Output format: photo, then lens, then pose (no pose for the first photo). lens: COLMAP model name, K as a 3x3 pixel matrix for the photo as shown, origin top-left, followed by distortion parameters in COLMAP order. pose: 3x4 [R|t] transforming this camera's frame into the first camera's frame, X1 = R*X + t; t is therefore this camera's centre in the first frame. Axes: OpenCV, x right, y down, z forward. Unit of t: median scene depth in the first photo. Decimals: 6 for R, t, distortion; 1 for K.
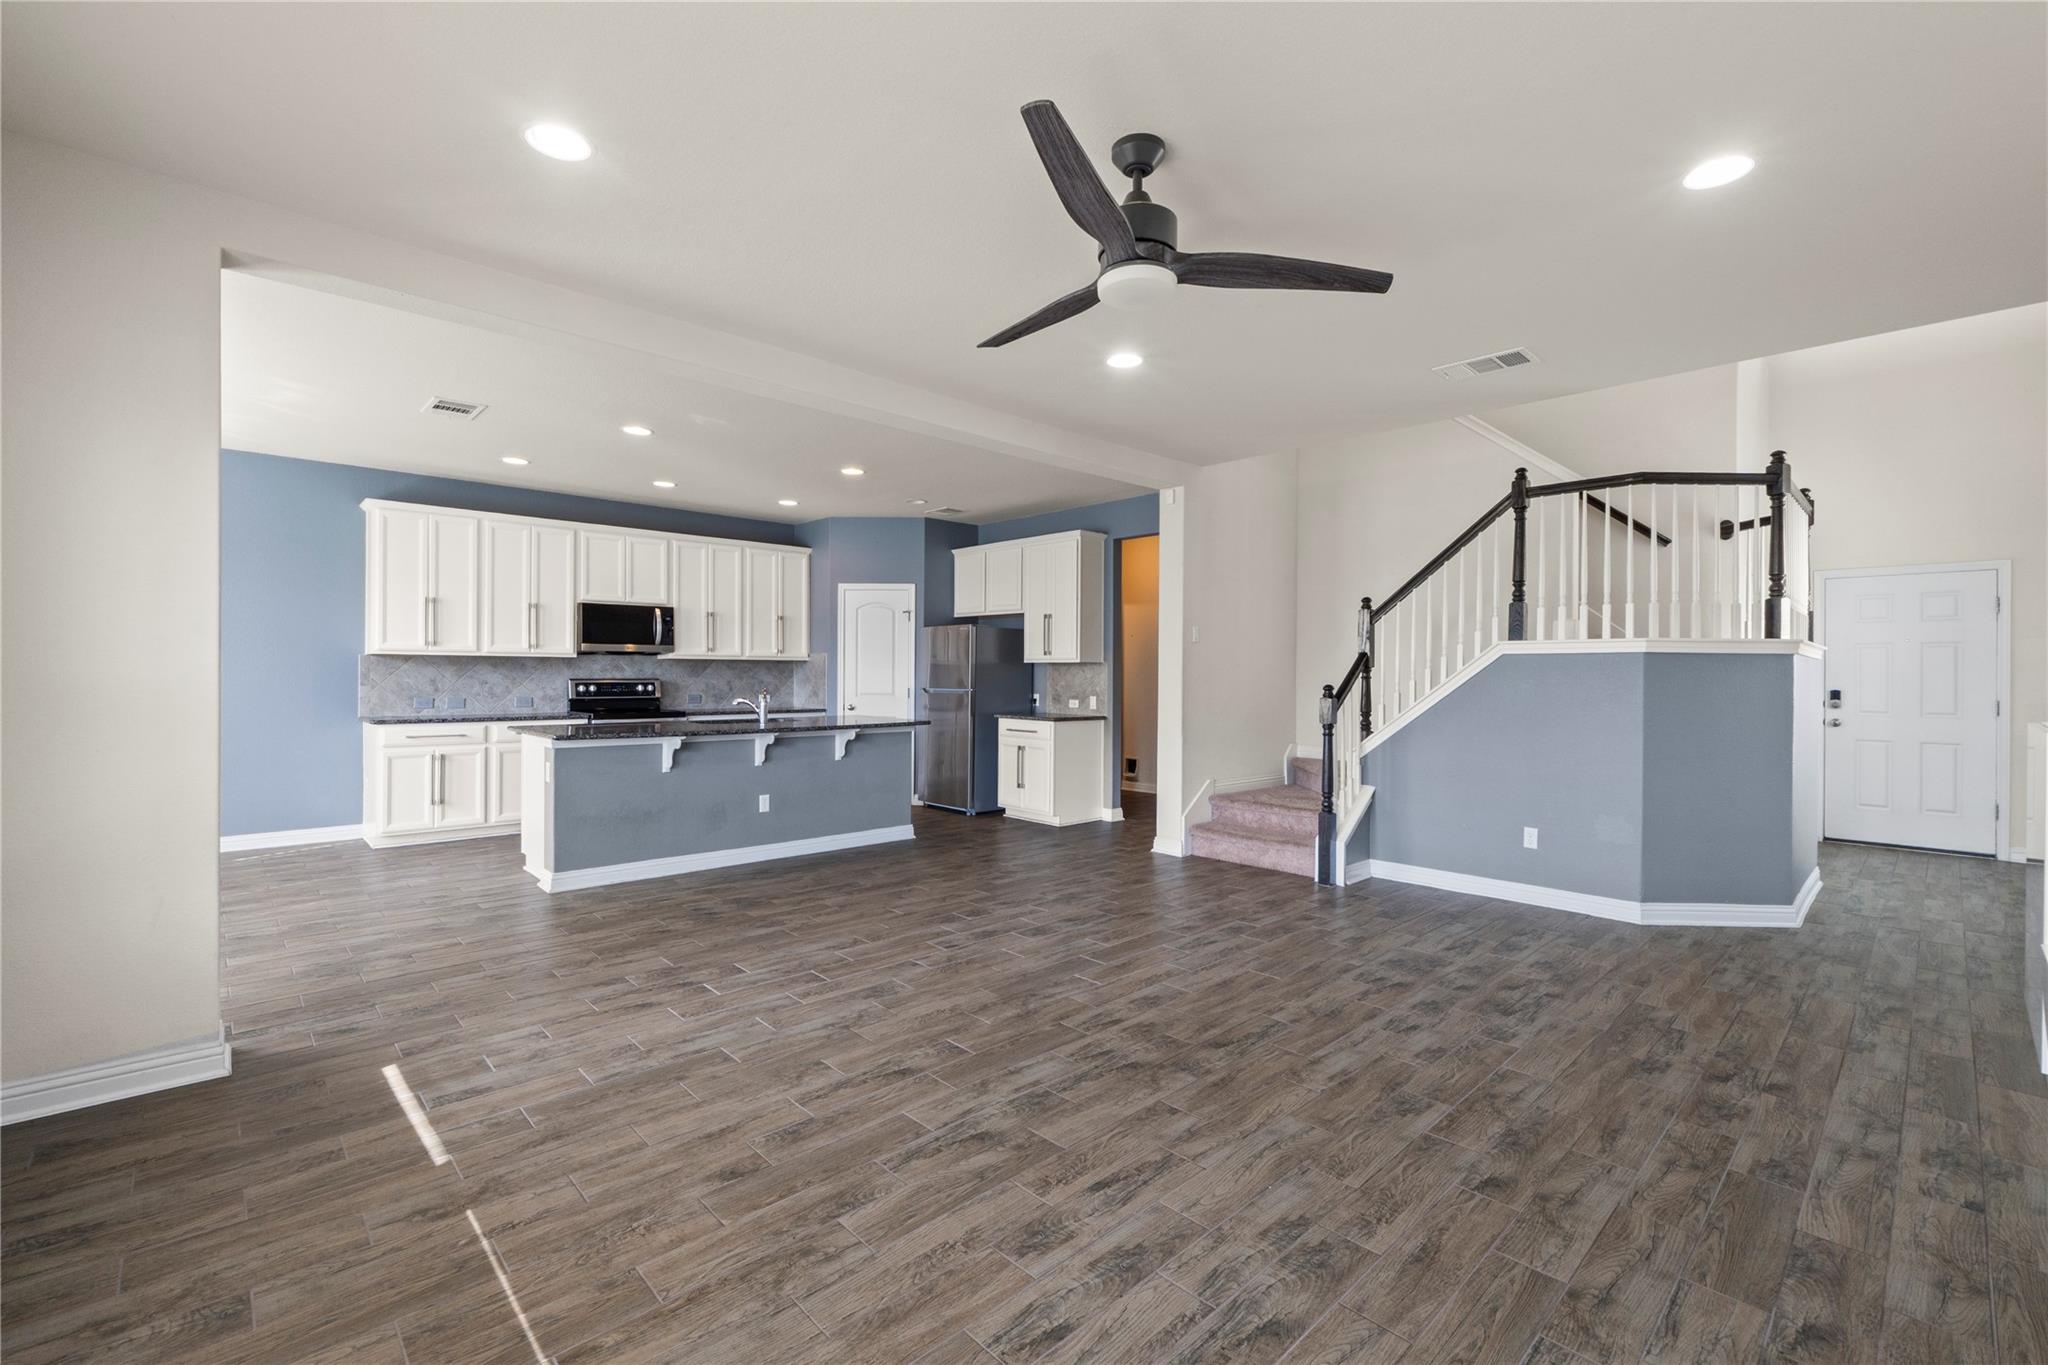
lens RADIAL K [[879.0, 0, 1014.3], [0, 879.0, 678.7], [0, 0, 1]] dist [-0.000655, 0.000138]
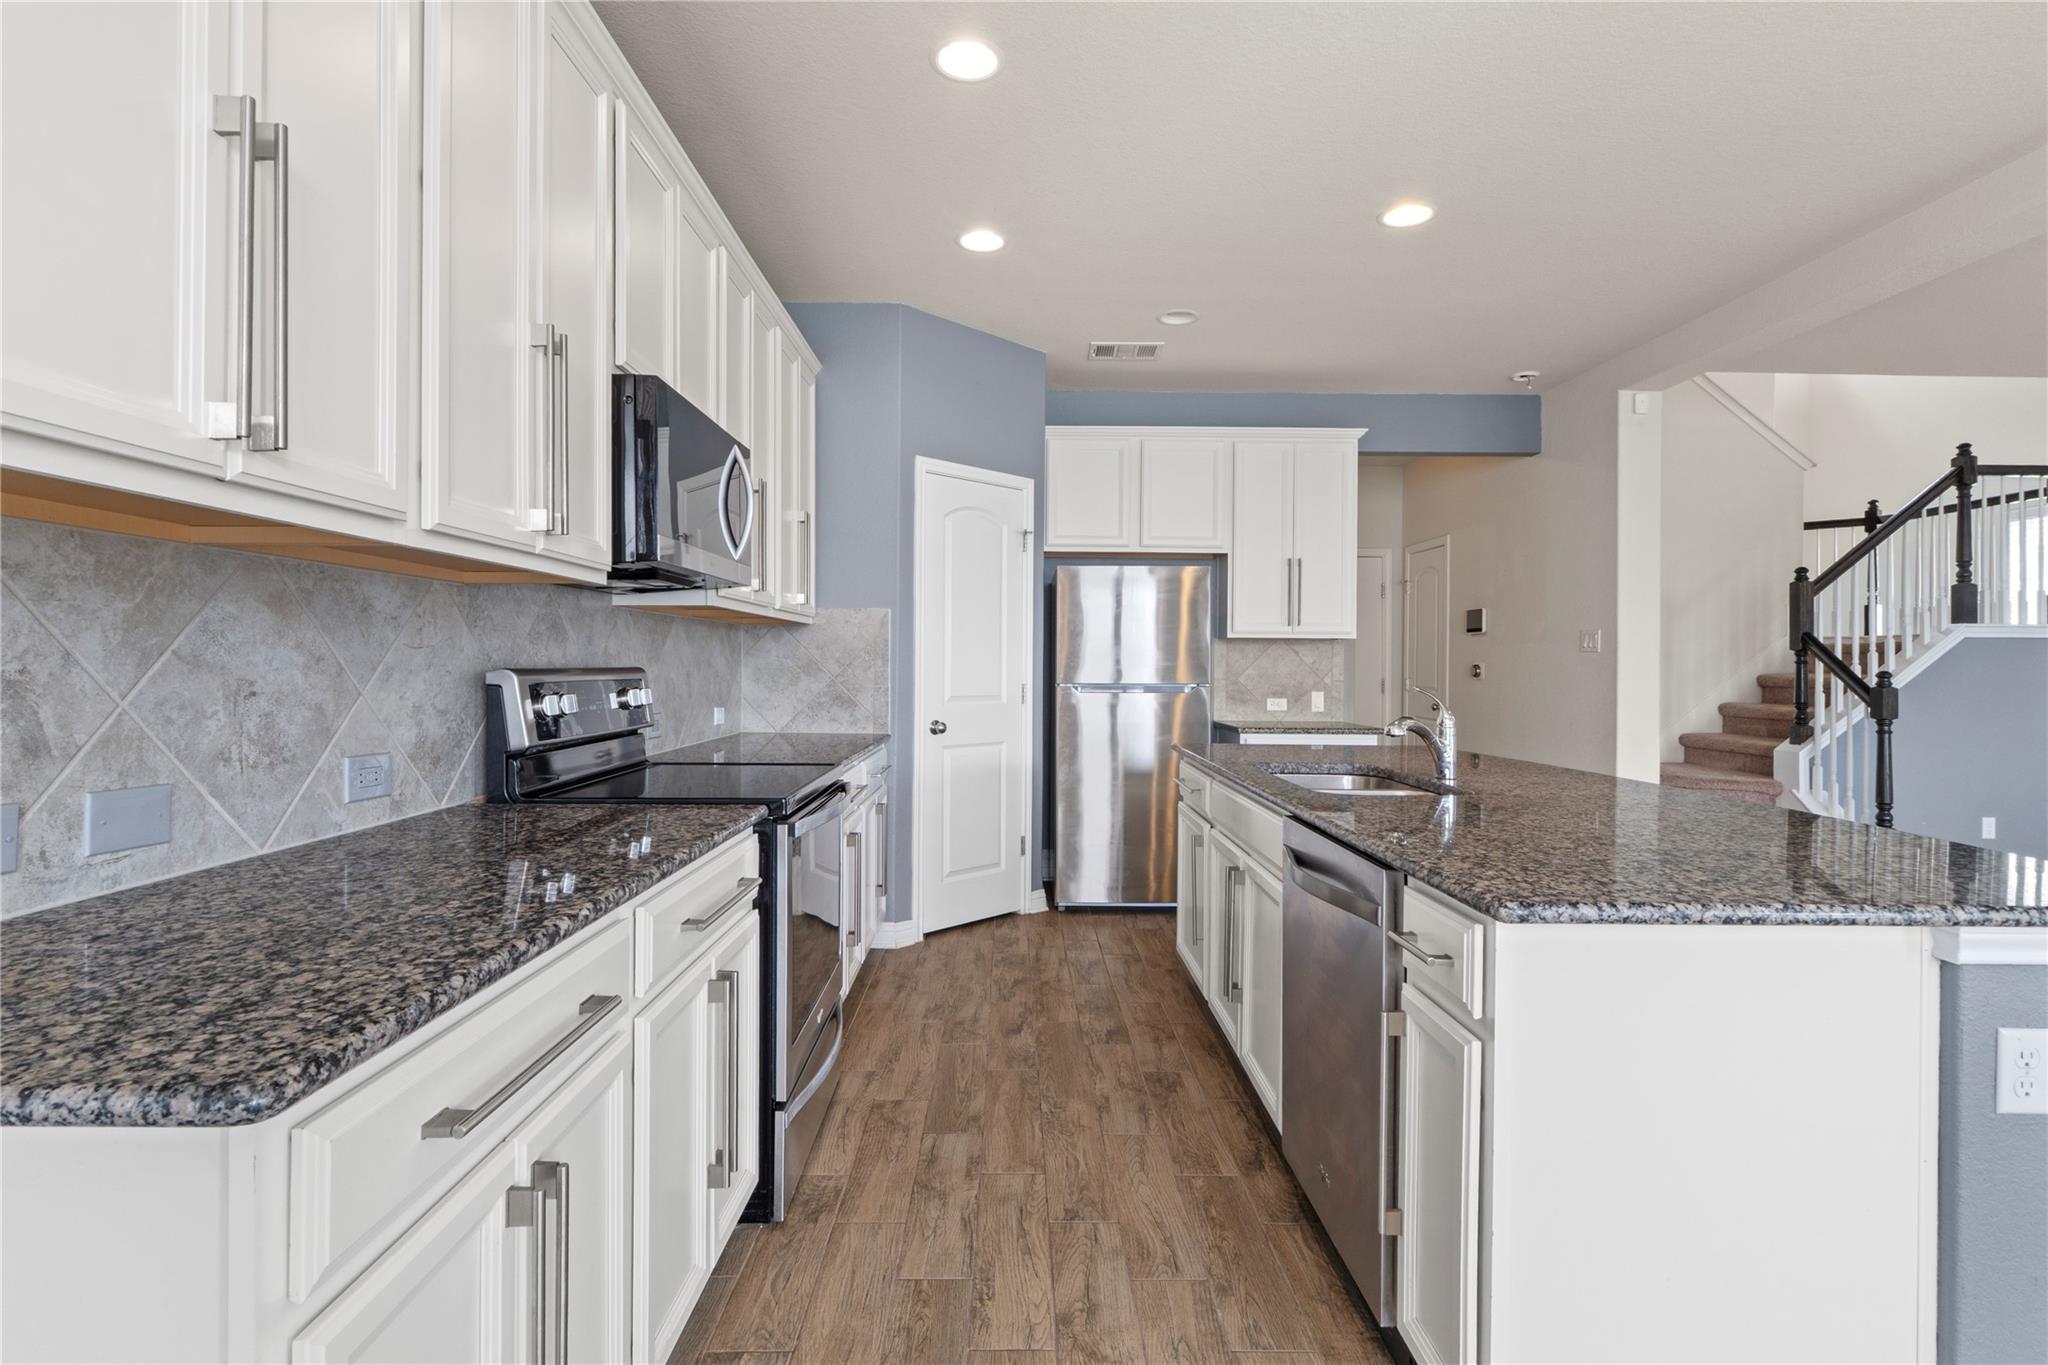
lens RADIAL K [[989.9, 0, 1022.4], [0, 989.9, 667.8], [0, 0, 1]] dist [-0.001566, -0.000464]
pose [[0.673925, -0.004367, 0.738787, -0.635114], [0.001479, 0.999989, 0.004562, -0.001285], [-0.738799, -0.001981, 0.673923, 0.721256]]
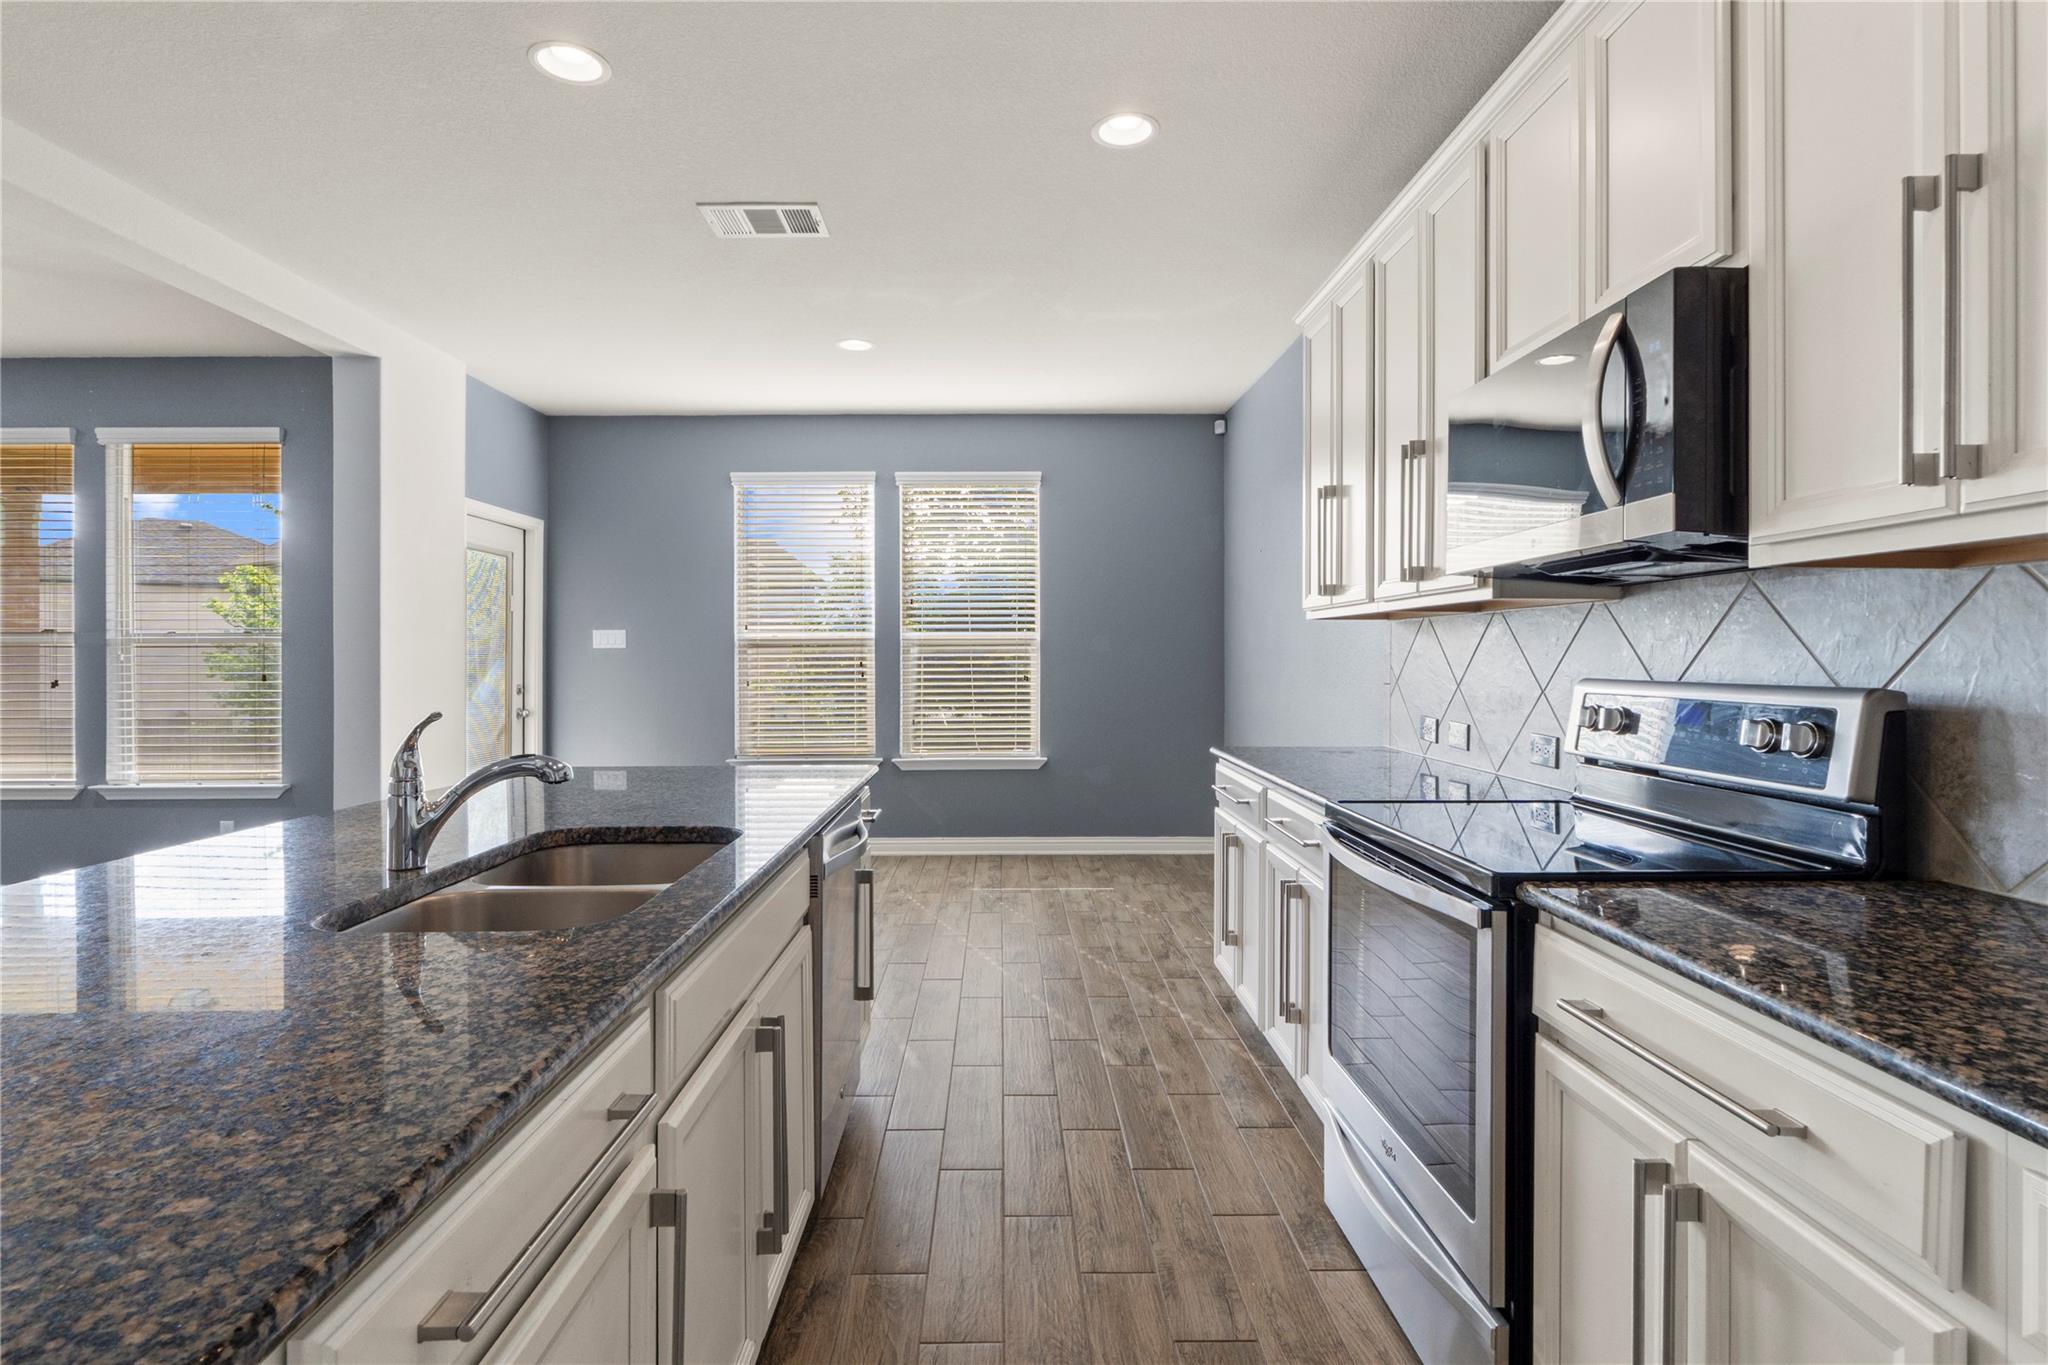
lens RADIAL K [[1004.2, 0, 1012.9], [0, 1004.2, 653.5], [0, 0, 1]] dist [0.001630, -0.000524]
pose [[-0.674522, -0.007370, -0.738218, -0.168105], [-0.007971, 0.999965, -0.002700, -0.005281], [0.738212, 0.004063, -0.674556, 1.110771]]
